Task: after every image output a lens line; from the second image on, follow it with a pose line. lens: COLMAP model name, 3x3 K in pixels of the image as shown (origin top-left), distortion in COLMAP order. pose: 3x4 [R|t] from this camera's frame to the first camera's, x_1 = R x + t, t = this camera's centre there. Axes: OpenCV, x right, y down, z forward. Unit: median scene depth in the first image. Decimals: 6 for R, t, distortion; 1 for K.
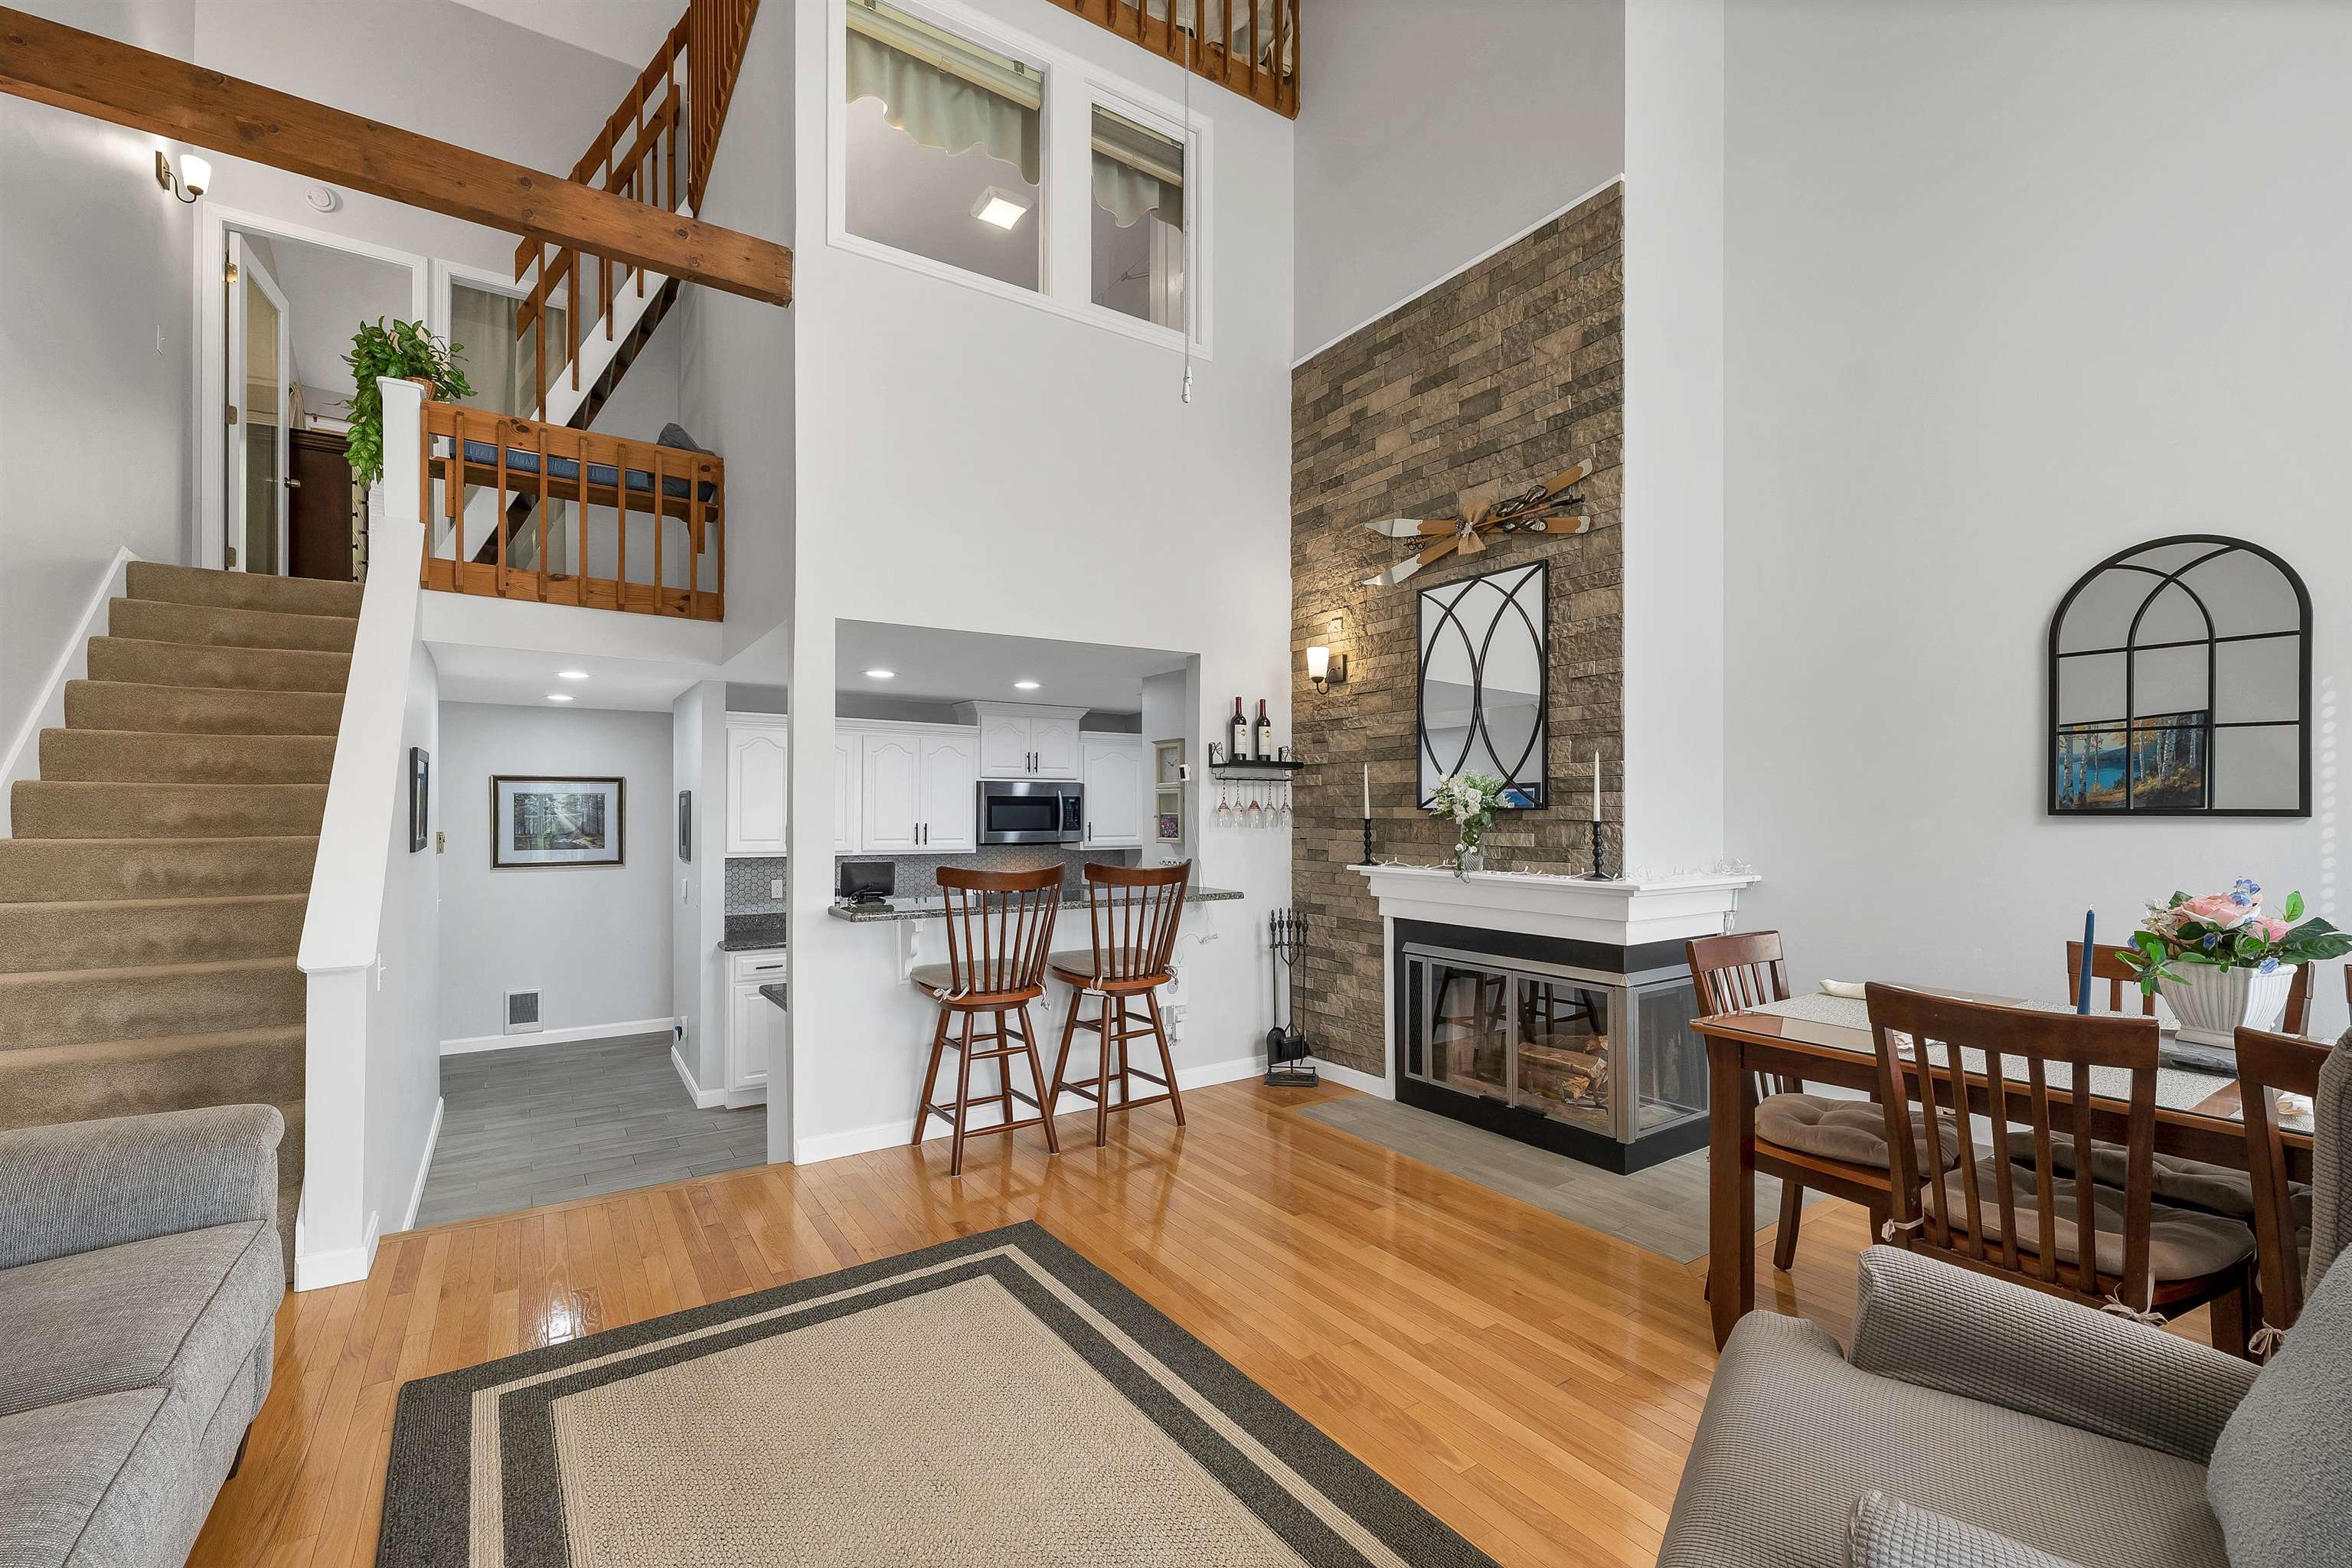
lens RADIAL K [[998.9, 0, 1178.4], [0, 998.9, 801.5], [0, 0, 1]] dist [-0.000182, 0.000026]
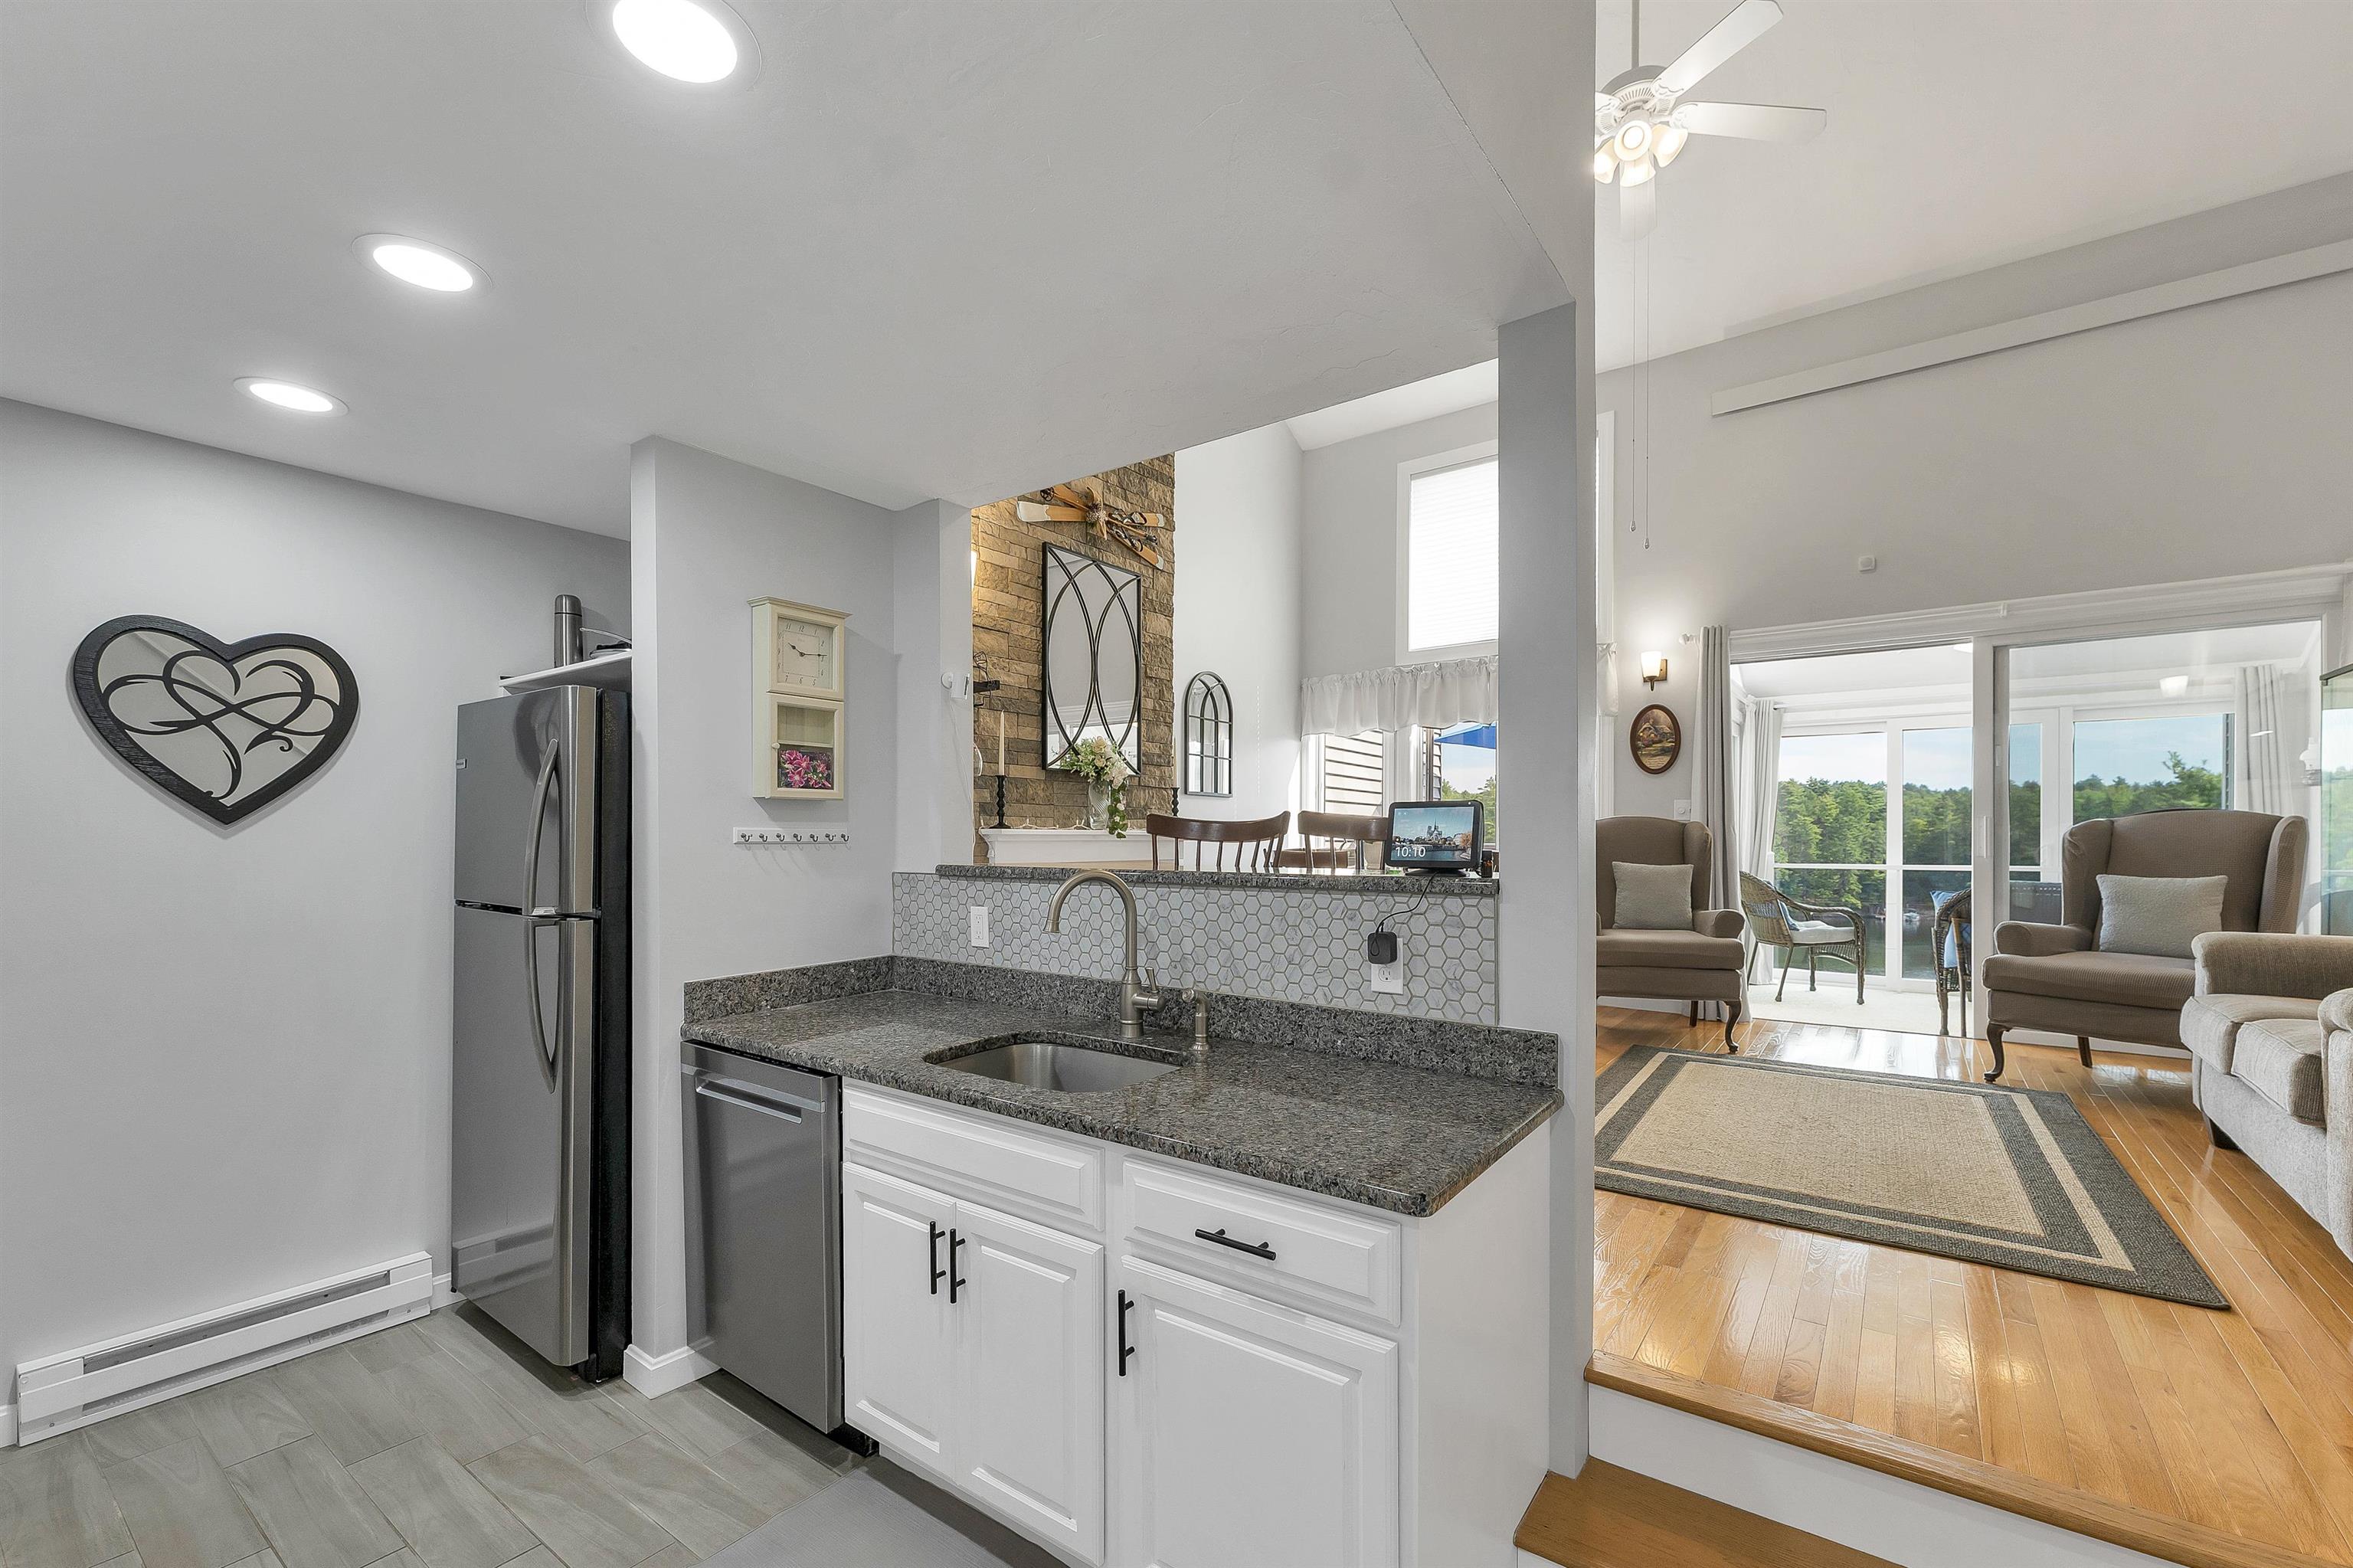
lens RADIAL K [[980.1, 0, 1177.4], [0, 980.1, 840.6], [0, 0, 1]] dist [-0.000706, 0.000149]
pose [[-0.345815, -0.003074, 0.938298, -0.669947], [-0.008153, 0.999967, 0.000271, 0.073044], [-0.938267, -0.007556, -0.345829, 1.166405]]
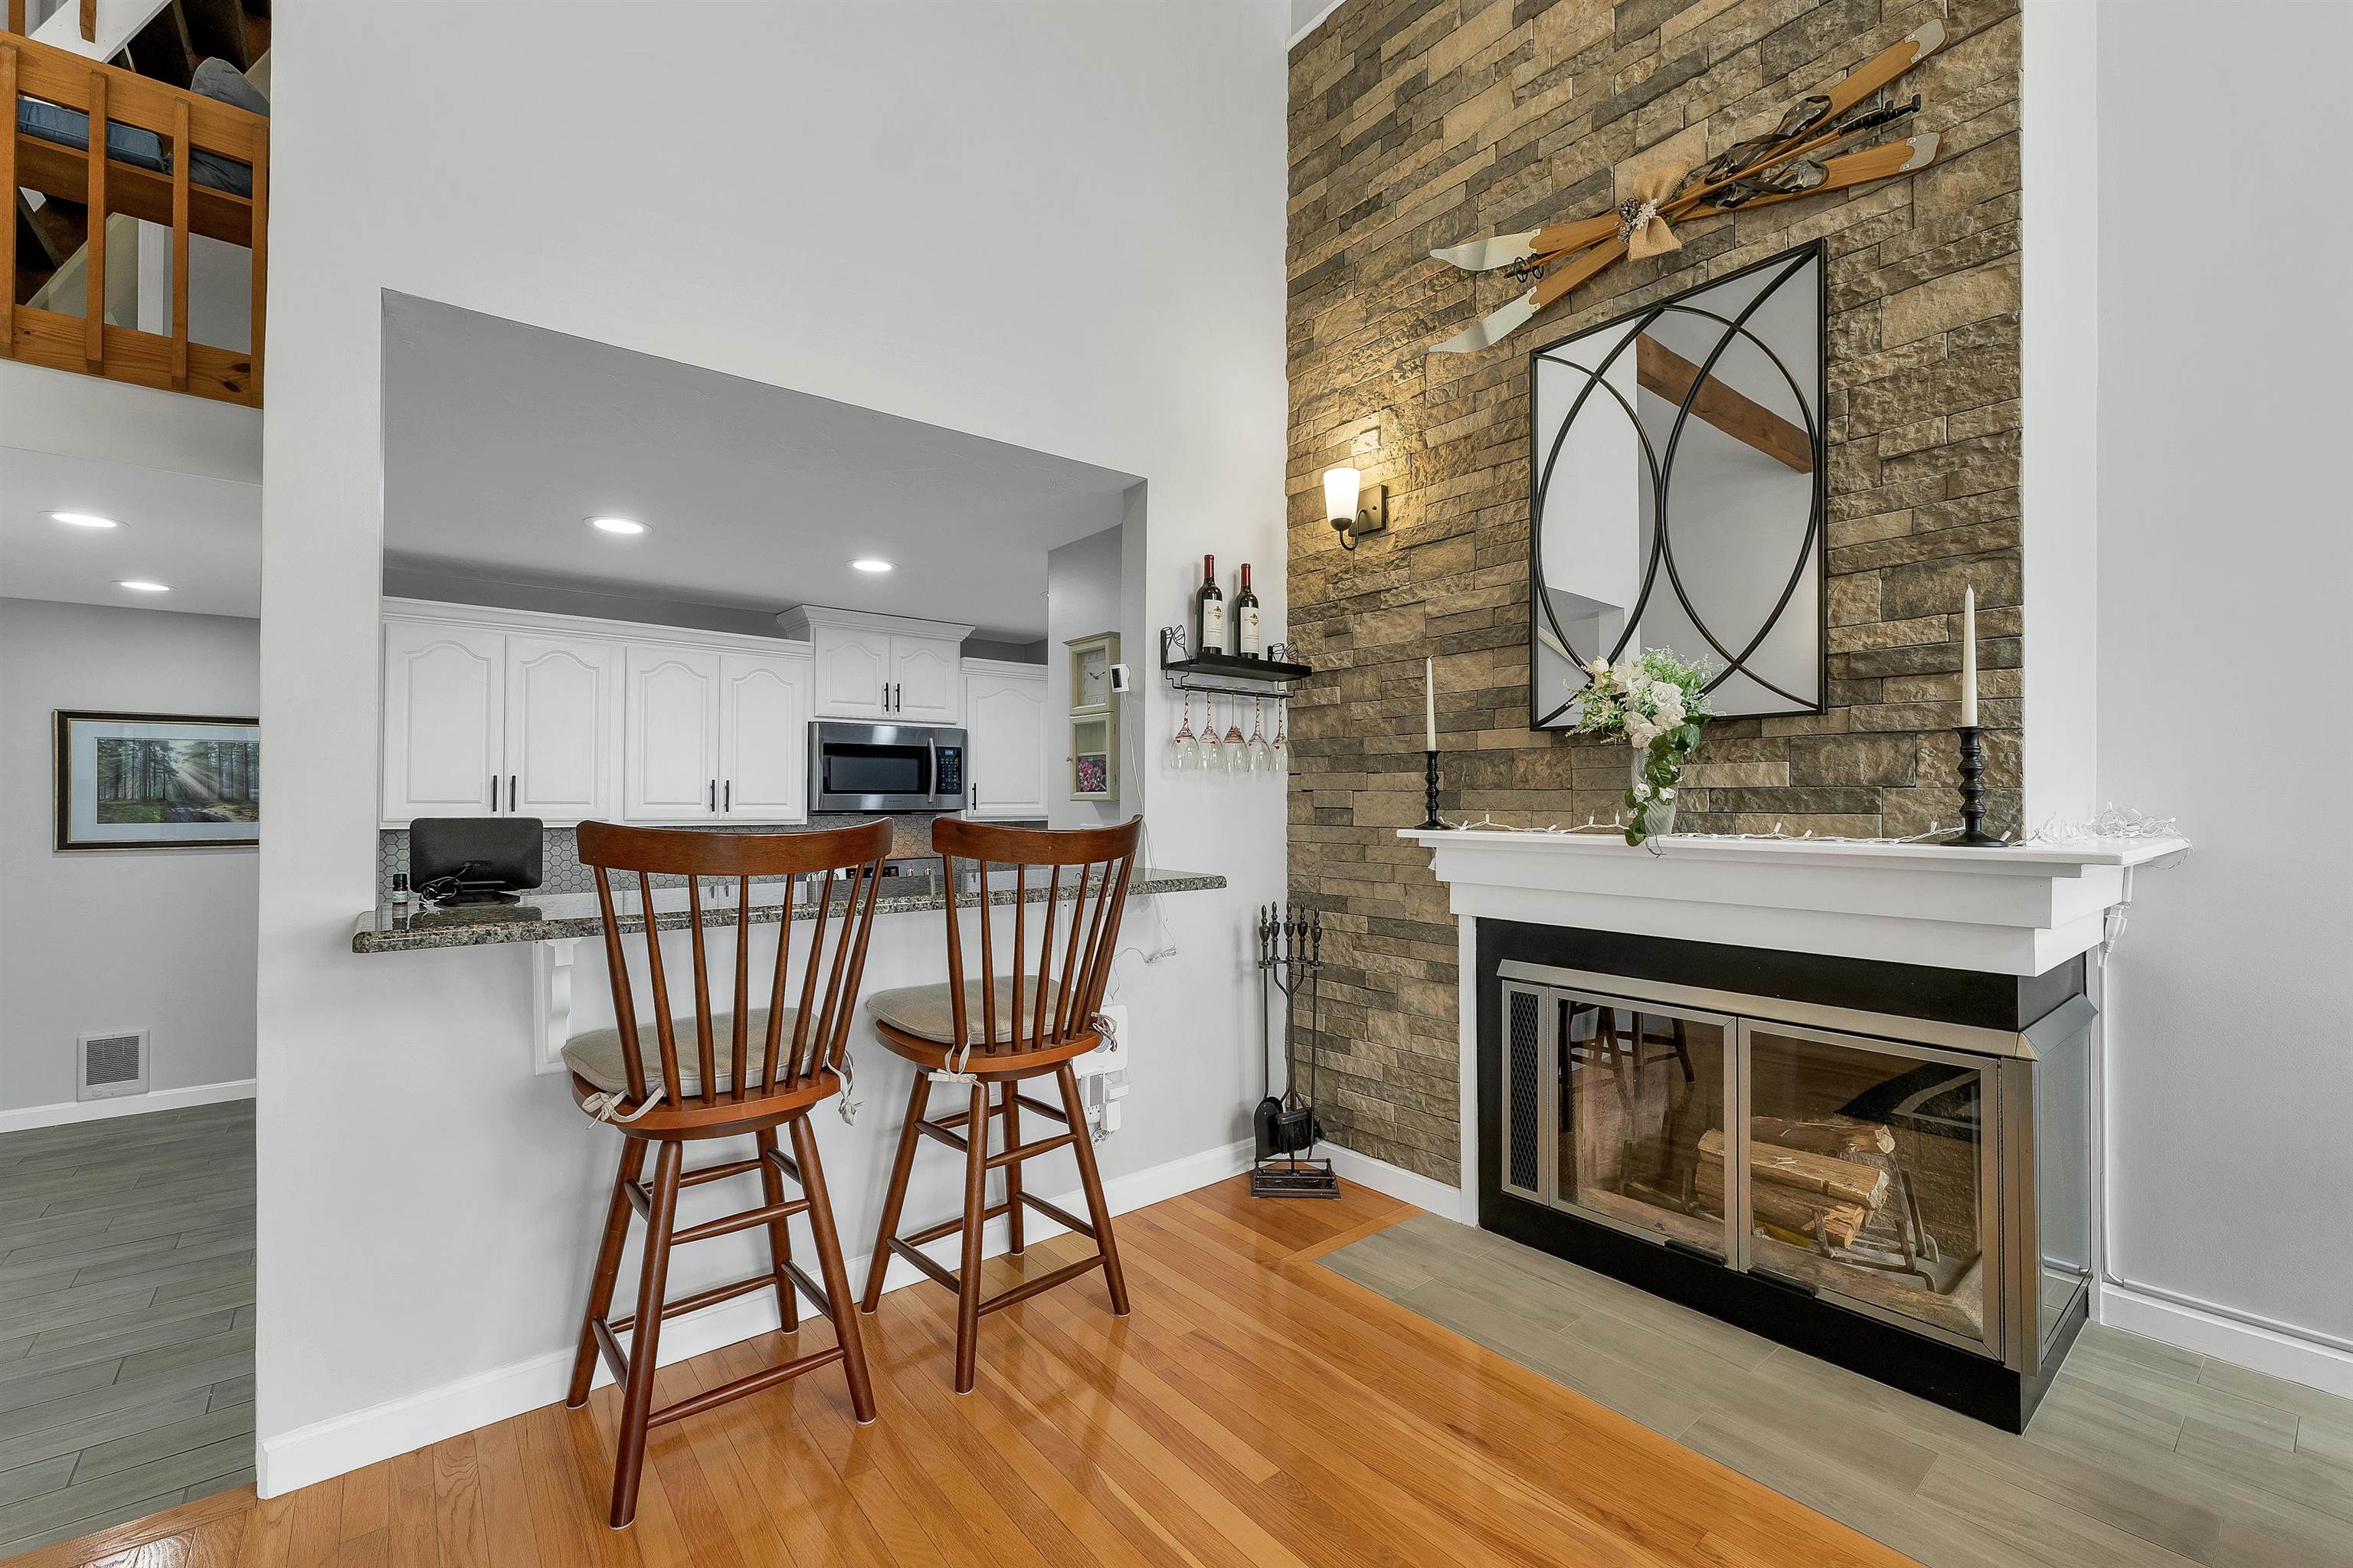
lens RADIAL K [[983.2, 0, 1178.6], [0, 983.2, 787.1], [0, 0, 1]] dist [-0.000127, 0.000207]
pose [[0.995263, 0.001911, 0.097195, -0.017339], [-0.001560, 0.999992, -0.003685, 0.041565], [-0.097202, 0.003516, 0.995259, 0.440254]]
